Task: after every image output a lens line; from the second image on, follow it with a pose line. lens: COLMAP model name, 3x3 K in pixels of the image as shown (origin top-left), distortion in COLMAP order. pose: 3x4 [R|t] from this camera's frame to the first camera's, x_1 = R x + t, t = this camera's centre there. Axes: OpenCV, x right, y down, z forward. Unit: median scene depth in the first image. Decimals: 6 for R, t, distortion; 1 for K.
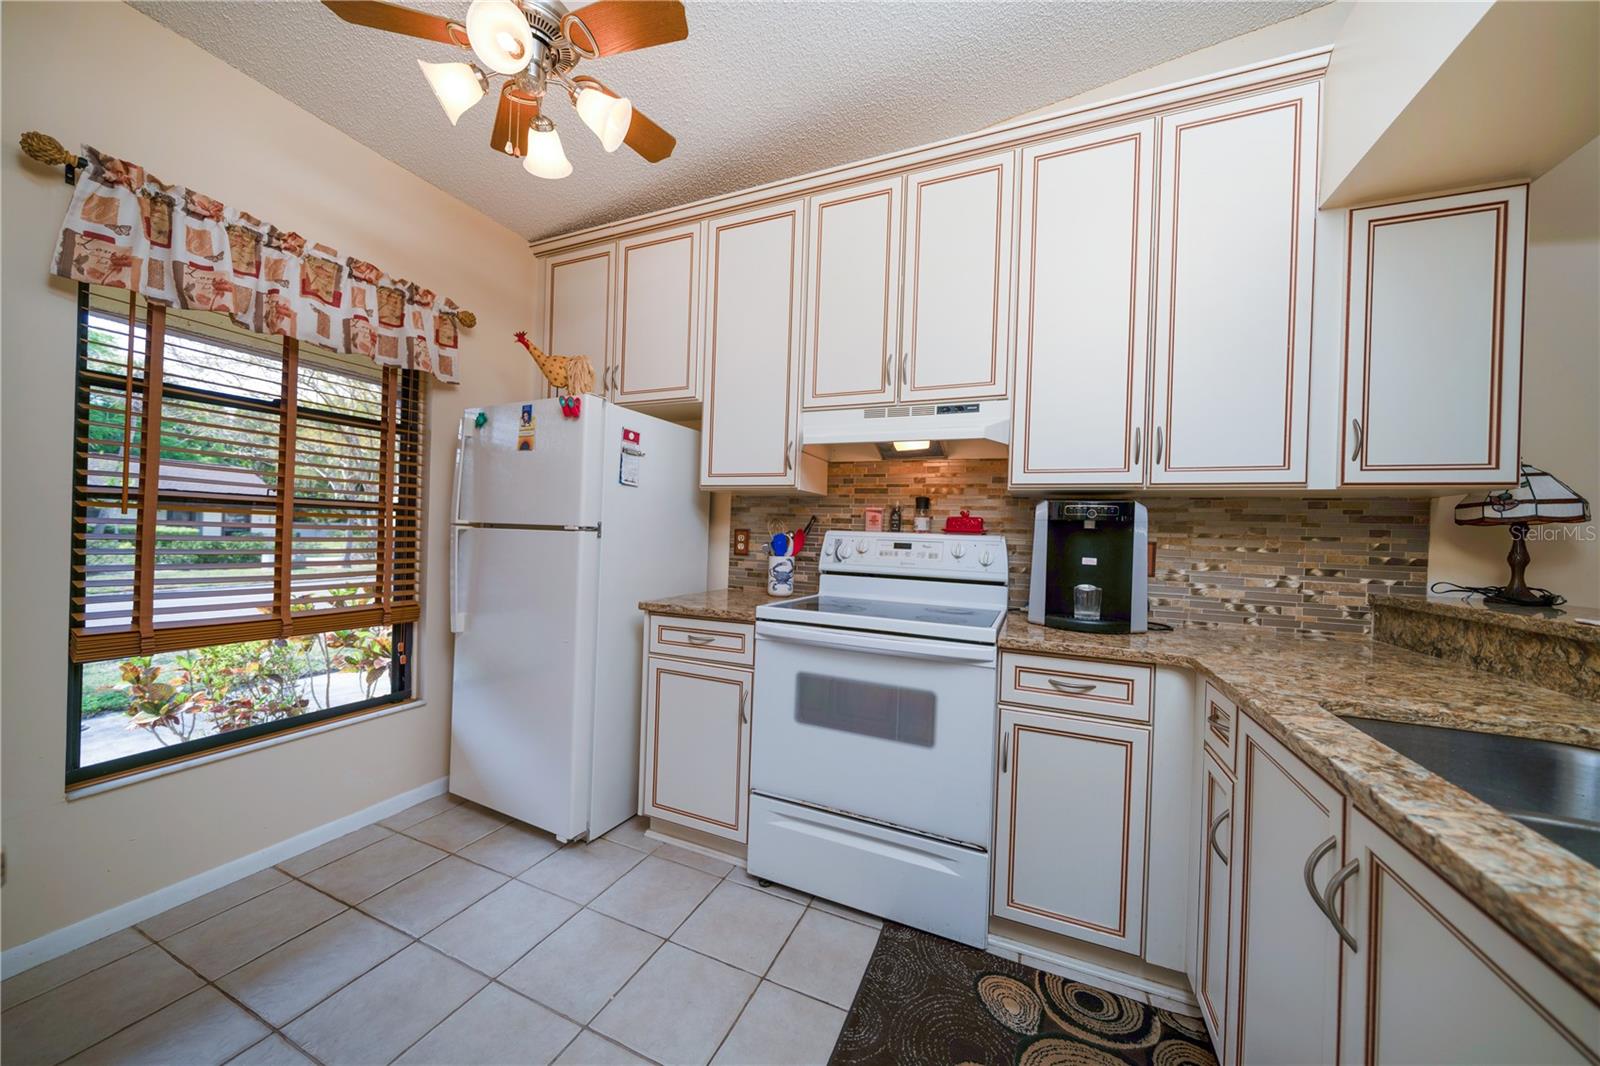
lens RADIAL K [[543.7, 0, 798.8], [0, 543.7, 534.2], [0, 0, 1]] dist [-0.006823, 0.000230]
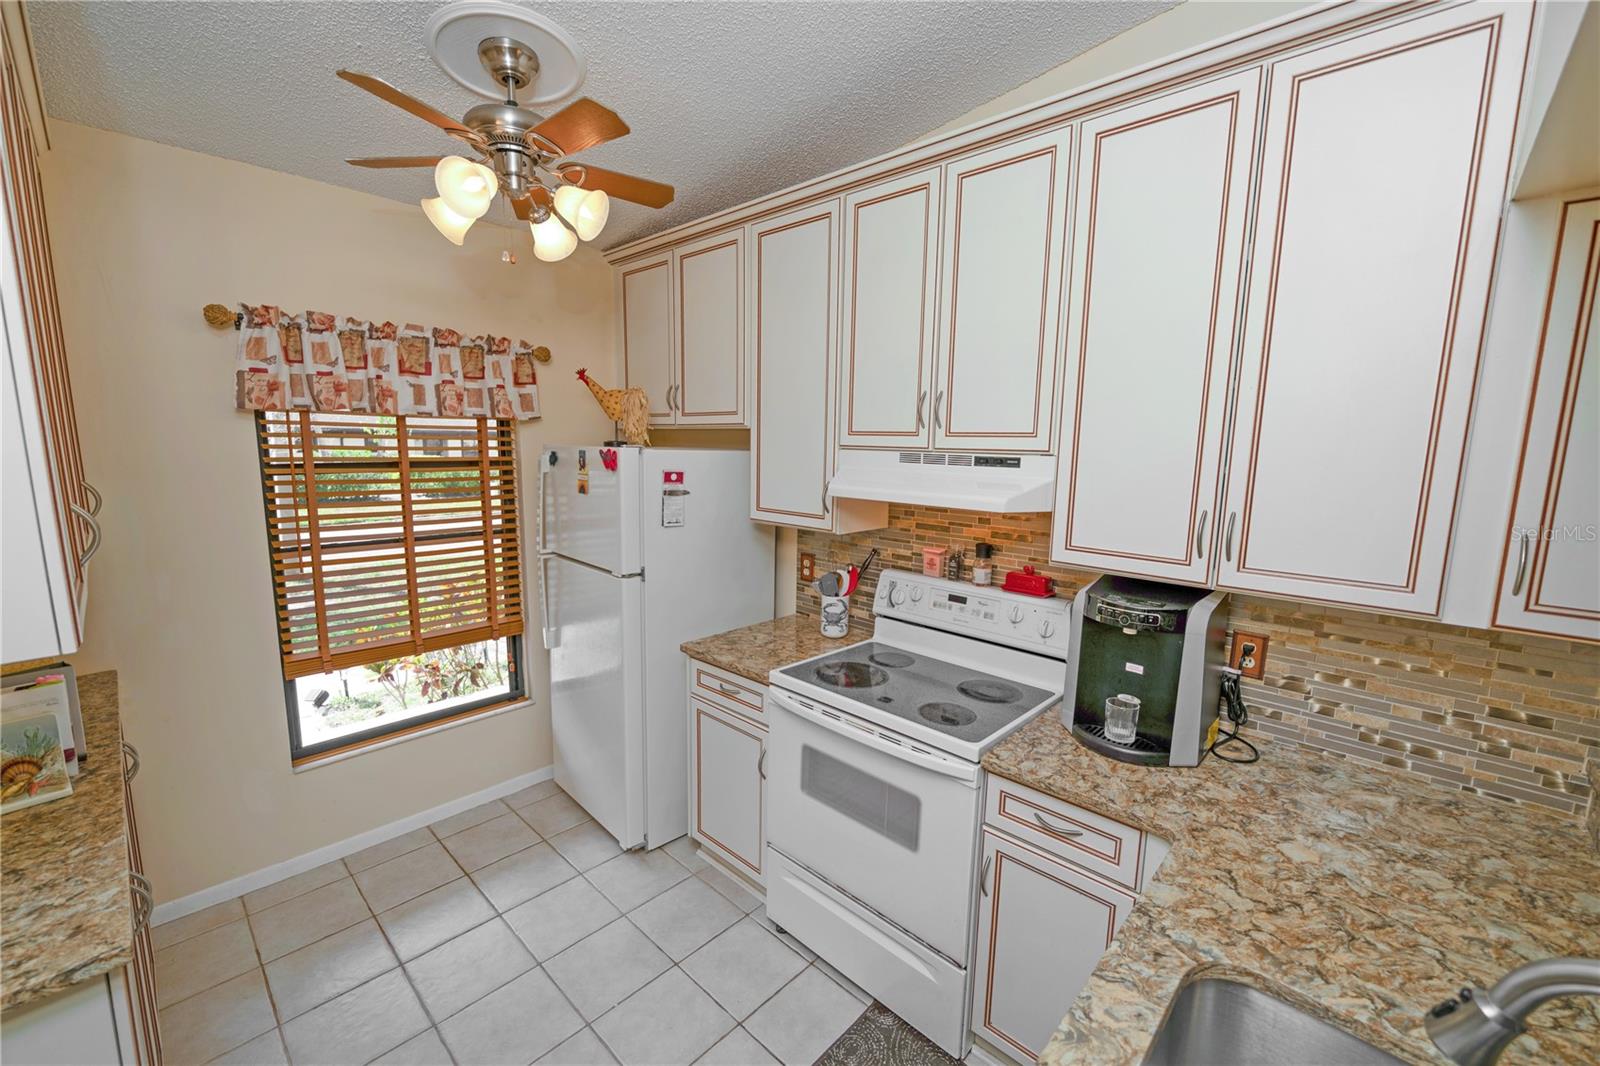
lens RADIAL K [[645.8, 0, 797.1], [0, 645.8, 535.0], [0, 0, 1]] dist [-0.005762, -0.000714]
pose [[0.939210, 0.031053, -0.341936, 0.366144], [0.015491, 0.991055, 0.132551, -0.269427], [0.342994, -0.129791, 0.930328, -0.041274]]
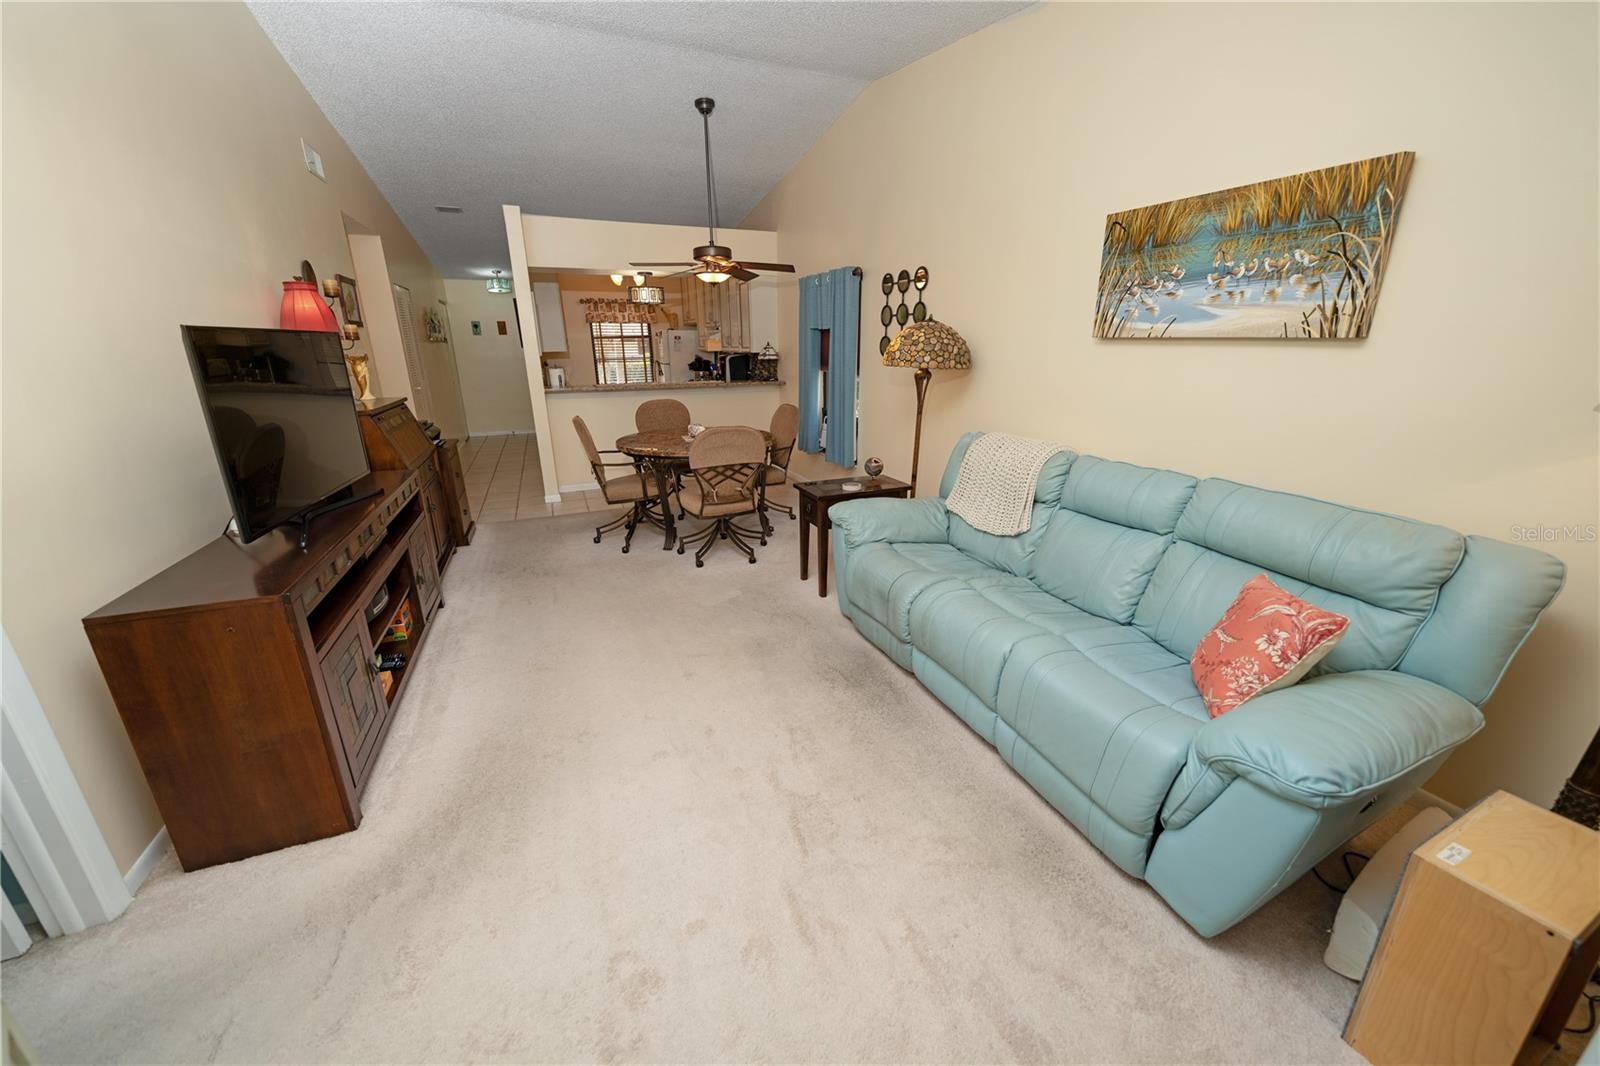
lens RADIAL K [[602.5, 0, 799.9], [0, 602.5, 533.5], [0, 0, 1]] dist [-0.002091, -0.000079]
pose [[0.751823, 0.164705, -0.638462, 3.805623], [0.025881, 0.960181, 0.278176, -0.021478], [0.658857, -0.225664, 0.717624, -2.079279]]
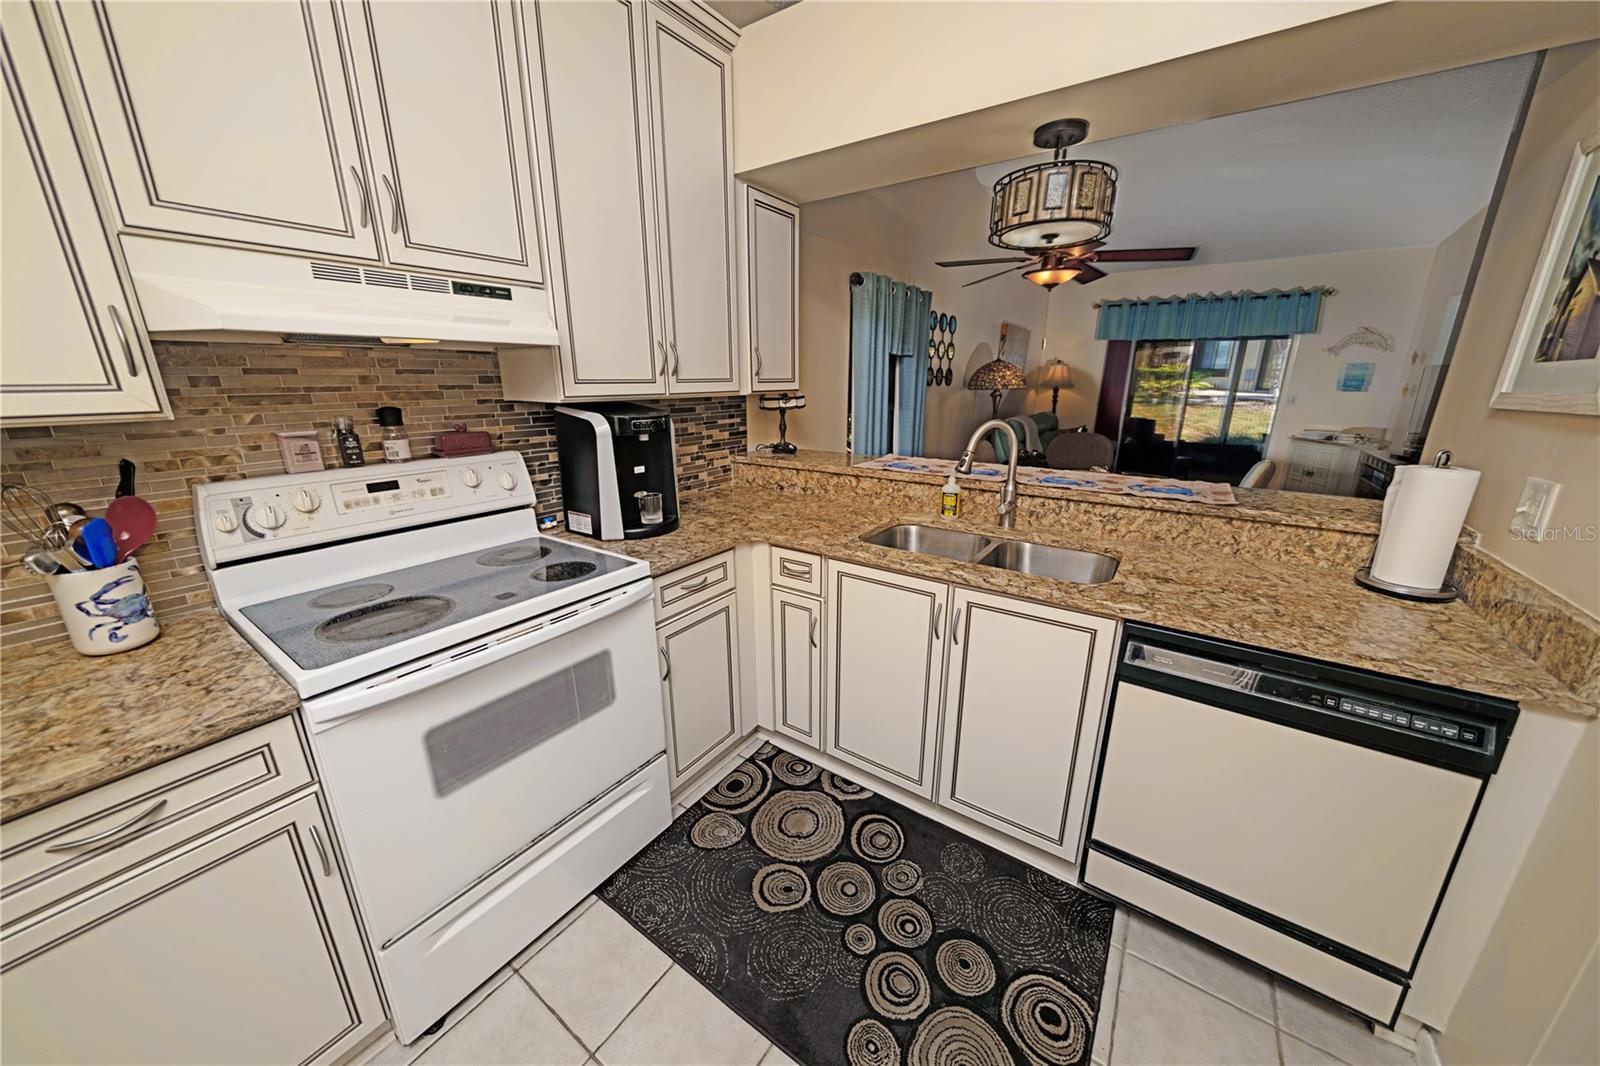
lens RADIAL K [[543.7, 0, 799.8], [0, 543.7, 536.8], [0, 0, 1]] dist [-0.006823, 0.000230]
pose [[0.199289, -0.309275, 0.929856, -0.416574], [0.010039, 0.949485, 0.313652, -0.149412], [-0.979889, -0.053172, 0.192327, 0.453918]]
